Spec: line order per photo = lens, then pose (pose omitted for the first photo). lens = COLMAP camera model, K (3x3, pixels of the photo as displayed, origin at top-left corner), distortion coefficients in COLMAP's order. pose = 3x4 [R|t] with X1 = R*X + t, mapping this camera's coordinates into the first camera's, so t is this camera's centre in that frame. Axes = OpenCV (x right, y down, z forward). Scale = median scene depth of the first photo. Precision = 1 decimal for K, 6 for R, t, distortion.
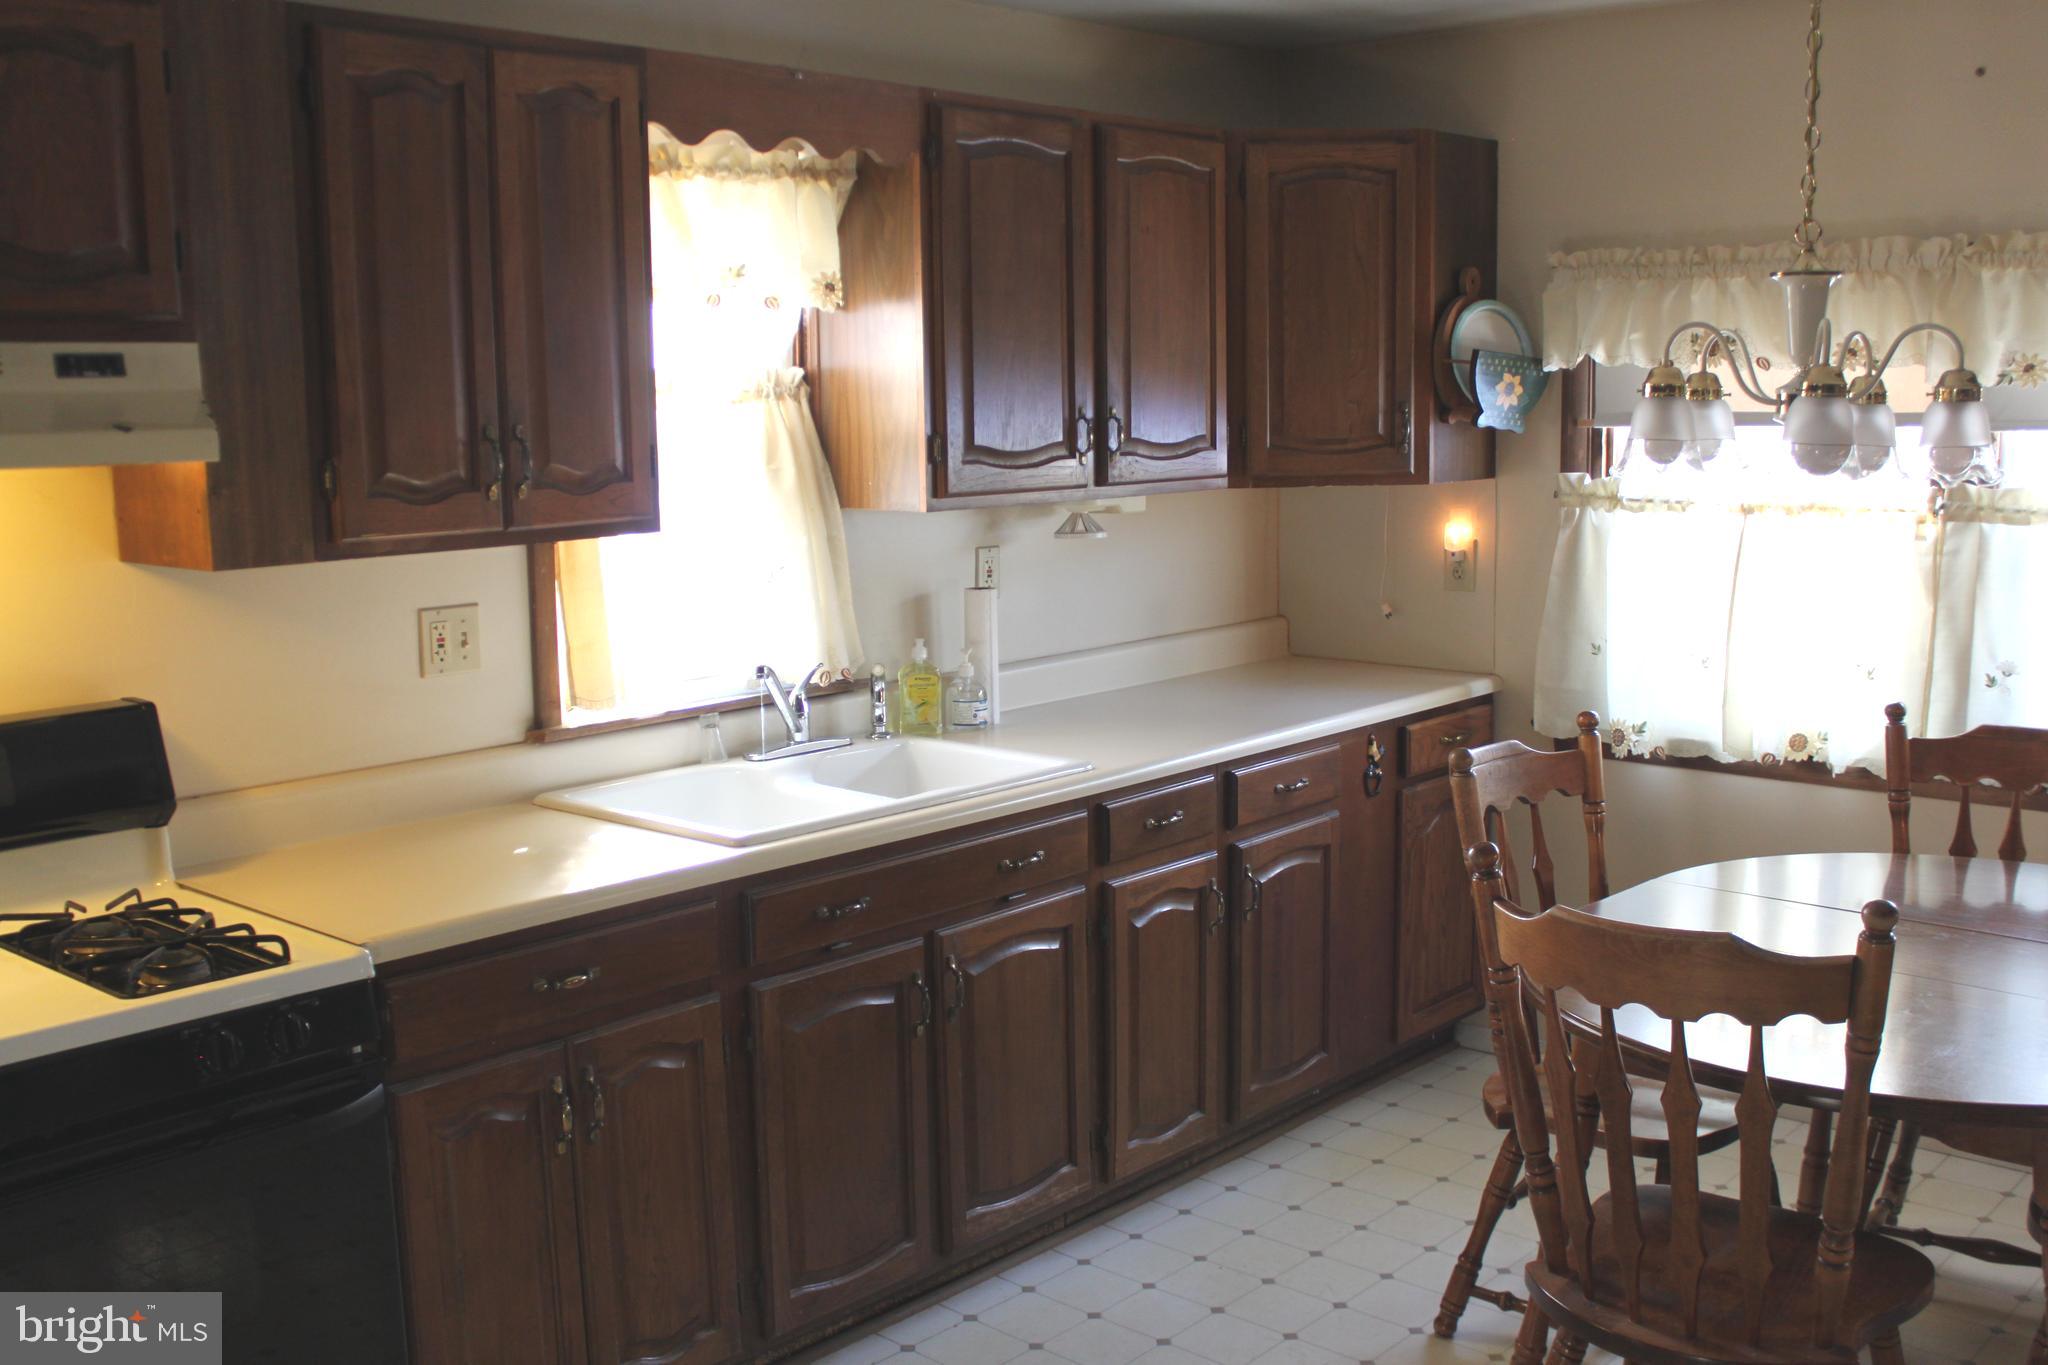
lens RADIAL K [[2136.0, 0, 1034.5], [0, 2136.0, 711.1], [0, 0, 1]] dist [-0.114522, 0.204548]
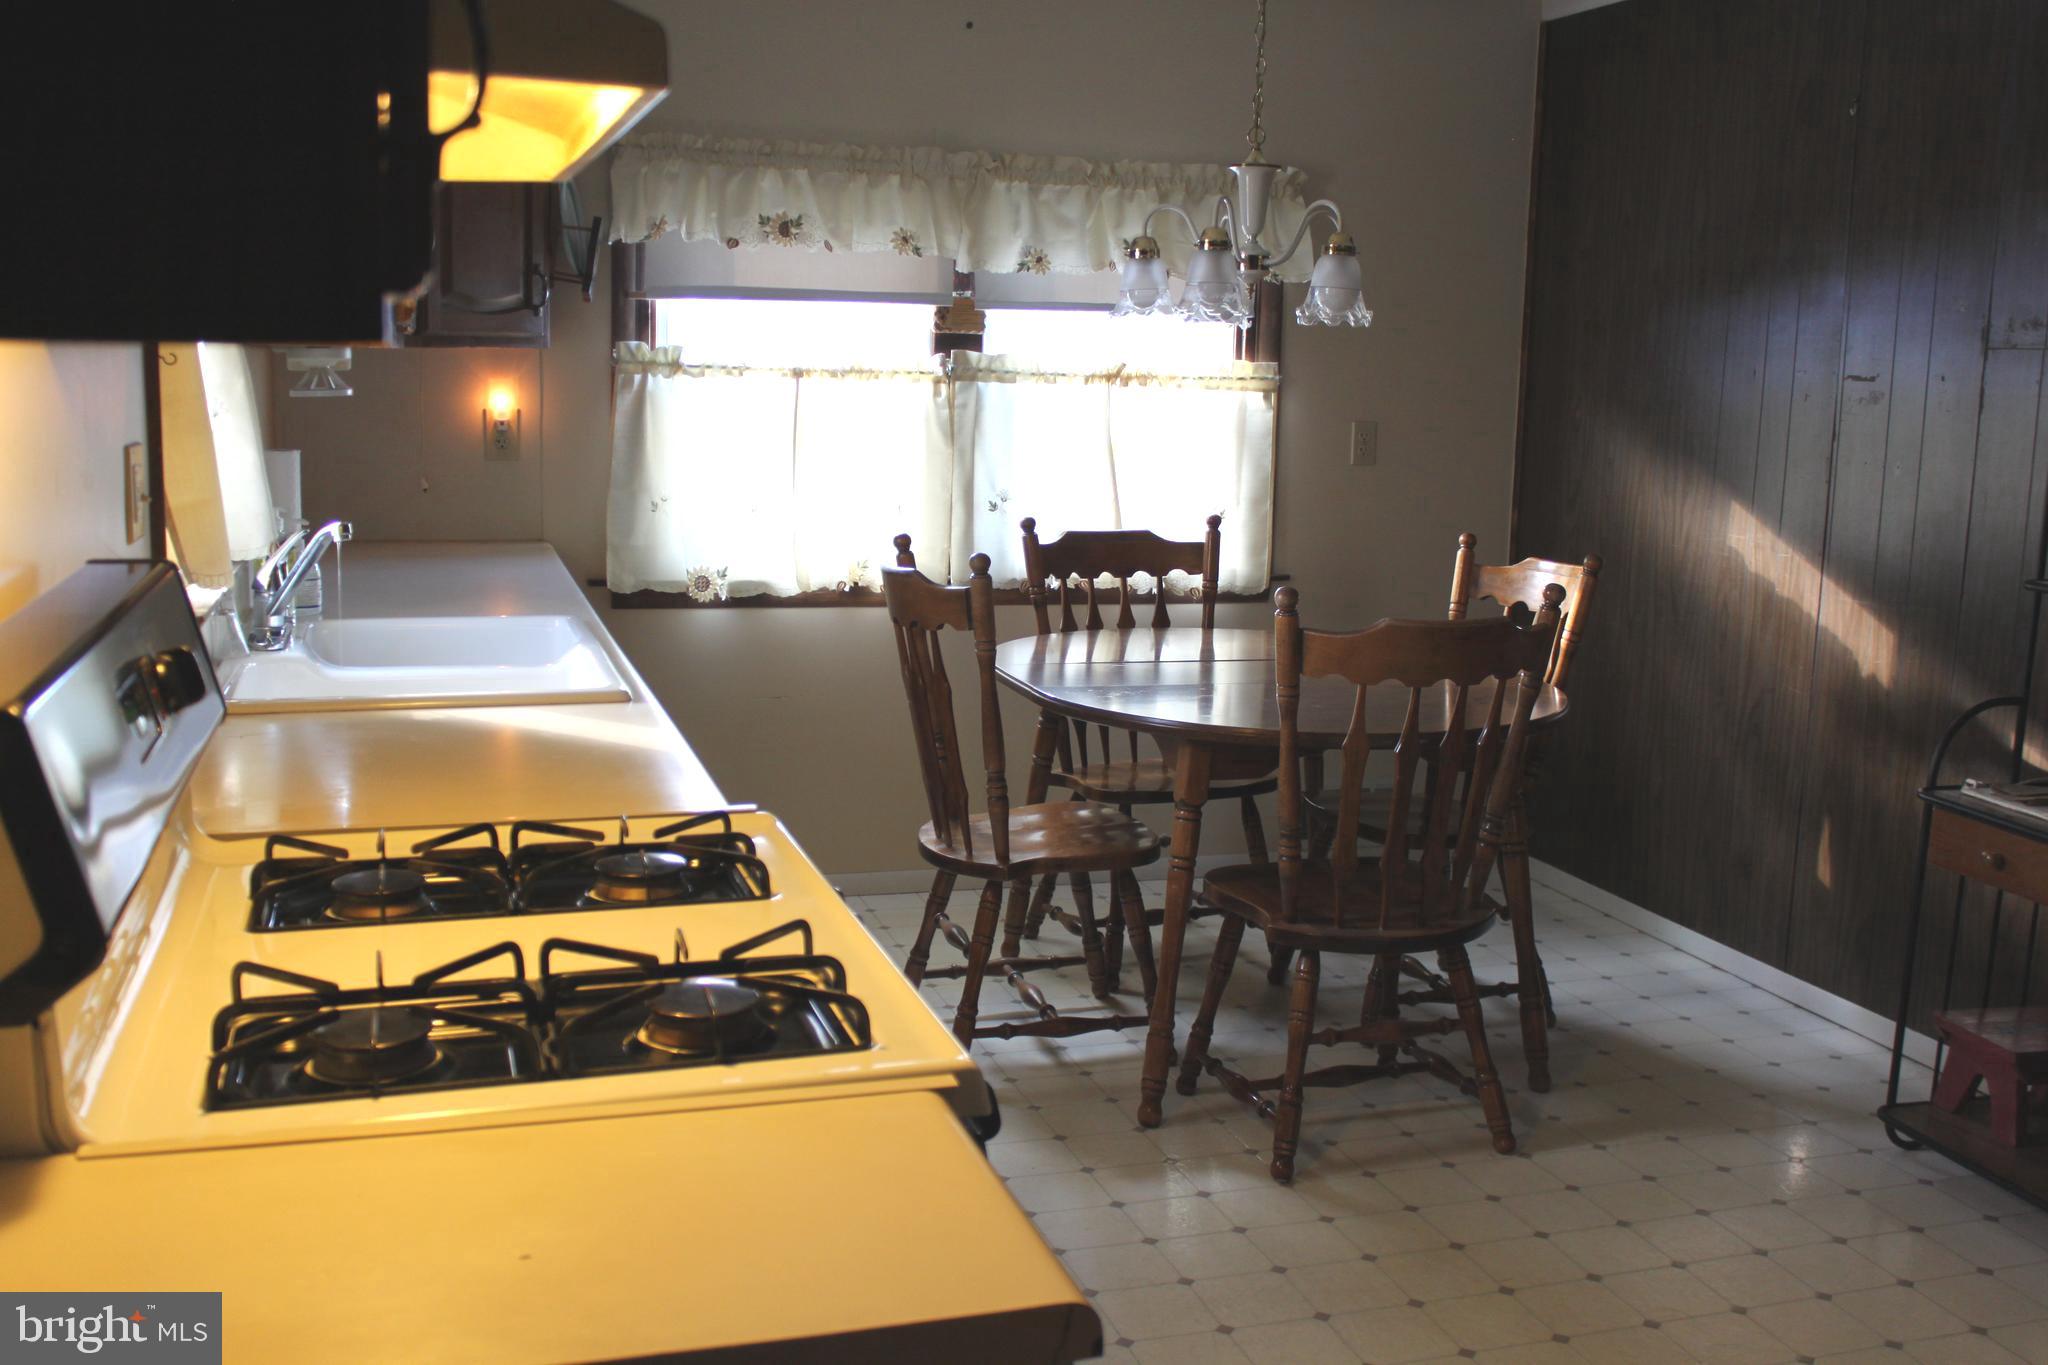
lens RADIAL K [[2136.0, 0, 1034.5], [0, 2136.0, 711.1], [0, 0, 1]] dist [-0.114522, 0.204548]
pose [[0.486368, -0.115284, 0.866115, -0.632731], [0.104651, 0.991808, 0.073247, 0.015930], [-0.867464, 0.055014, 0.494449, 0.329385]]
